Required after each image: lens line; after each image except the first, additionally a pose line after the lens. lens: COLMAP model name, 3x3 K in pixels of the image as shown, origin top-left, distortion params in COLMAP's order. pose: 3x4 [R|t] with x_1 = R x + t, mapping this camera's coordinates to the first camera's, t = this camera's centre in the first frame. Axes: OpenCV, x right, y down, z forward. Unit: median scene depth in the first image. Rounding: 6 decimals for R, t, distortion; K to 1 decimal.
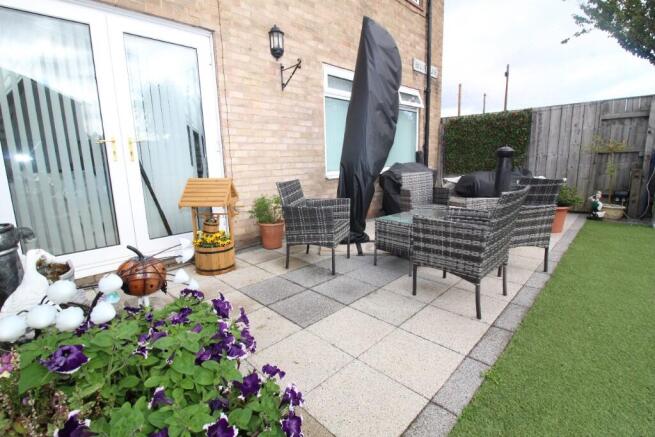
lens RADIAL K [[301.4, 0, 324.7], [0, 301.4, 216.4], [0, 0, 1]] dist [-0.016609, -0.001808]
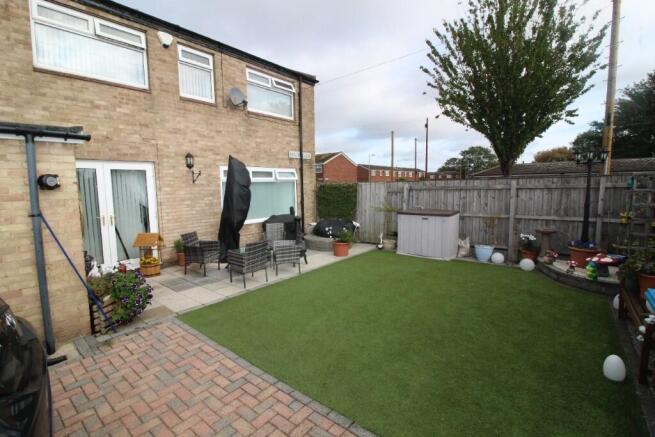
lens RADIAL K [[301.4, 0, 327.6], [0, 301.4, 215.3], [0, 0, 1]] dist [-0.016609, -0.001808]
pose [[0.994053, 0.004234, 0.108817, 0.563949], [0.005257, 0.996213, -0.086784, -0.048301], [-0.108773, 0.086840, 0.990266, -1.097310]]
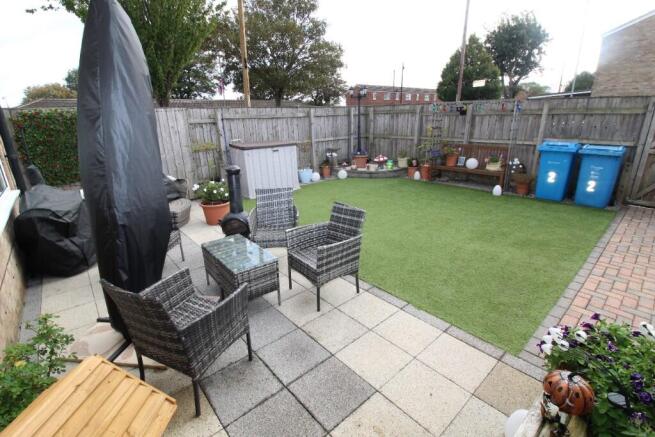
lens RADIAL K [[301.4, 0, 322.8], [0, 301.4, 215.5], [0, 0, 1]] dist [-0.016609, -0.001808]
pose [[0.073356, -0.283978, 0.956021, -0.493310], [0.199907, 0.943335, 0.264871, -0.272818], [-0.977065, 0.171685, 0.125969, 0.532726]]
